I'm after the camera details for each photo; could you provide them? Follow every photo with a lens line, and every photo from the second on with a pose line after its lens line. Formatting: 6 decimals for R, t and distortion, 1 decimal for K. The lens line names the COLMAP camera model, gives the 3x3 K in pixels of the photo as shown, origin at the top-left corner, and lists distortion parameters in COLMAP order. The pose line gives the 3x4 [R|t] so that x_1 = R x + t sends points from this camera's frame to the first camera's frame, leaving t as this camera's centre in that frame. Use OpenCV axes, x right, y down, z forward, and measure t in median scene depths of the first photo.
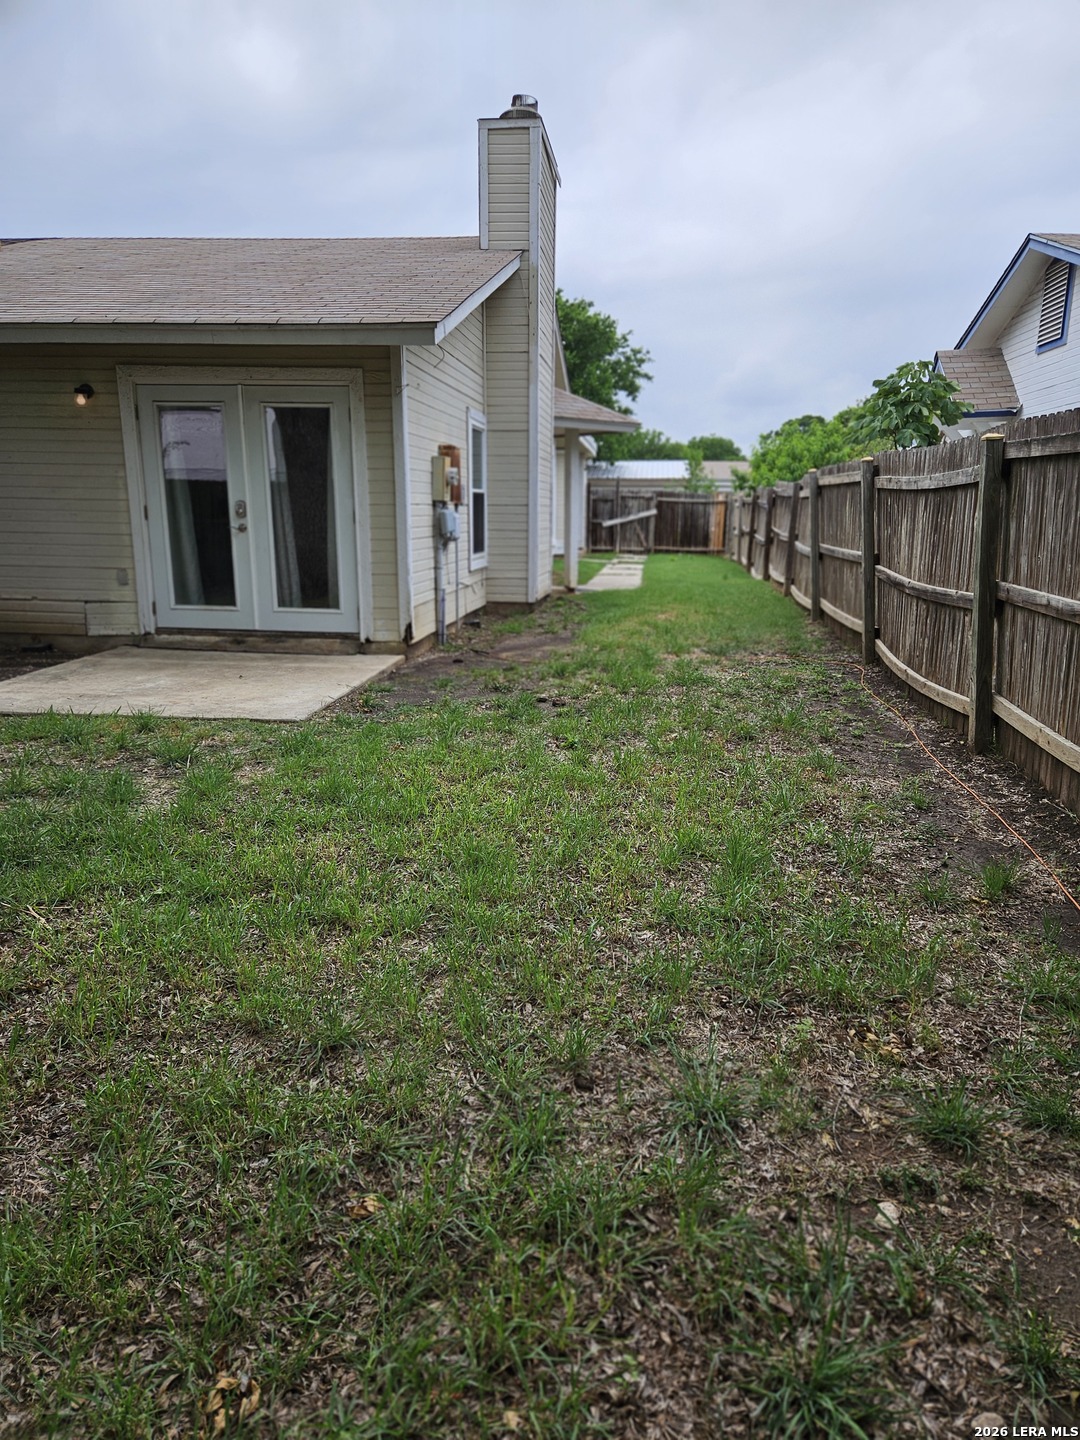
lens RADIAL K [[963.7, 0, 553.7], [0, 963.7, 719.3], [0, 0, 1]] dist [0.085457, -0.079046]
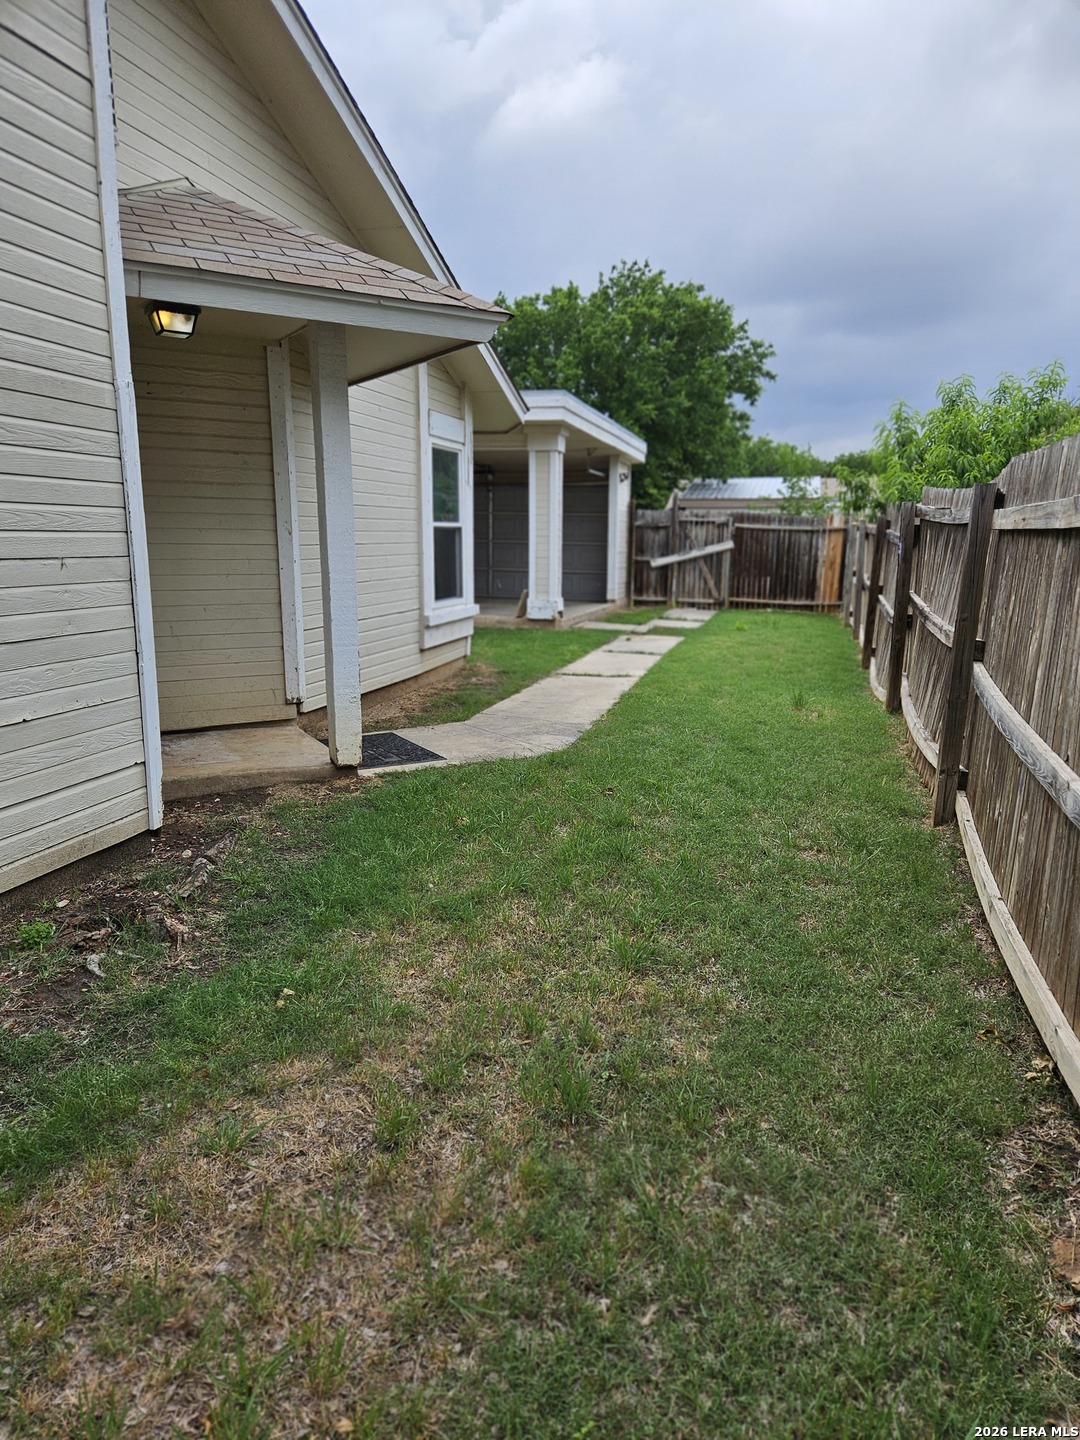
lens RADIAL K [[963.7, 0, 553.7], [0, 963.7, 719.3], [0, 0, 1]] dist [0.085457, -0.079046]
pose [[0.989566, 0.029381, -0.141054, 0.080791], [-0.032668, 0.999245, -0.021048, -0.078772], [0.140329, 0.025436, 0.989778, 0.338710]]
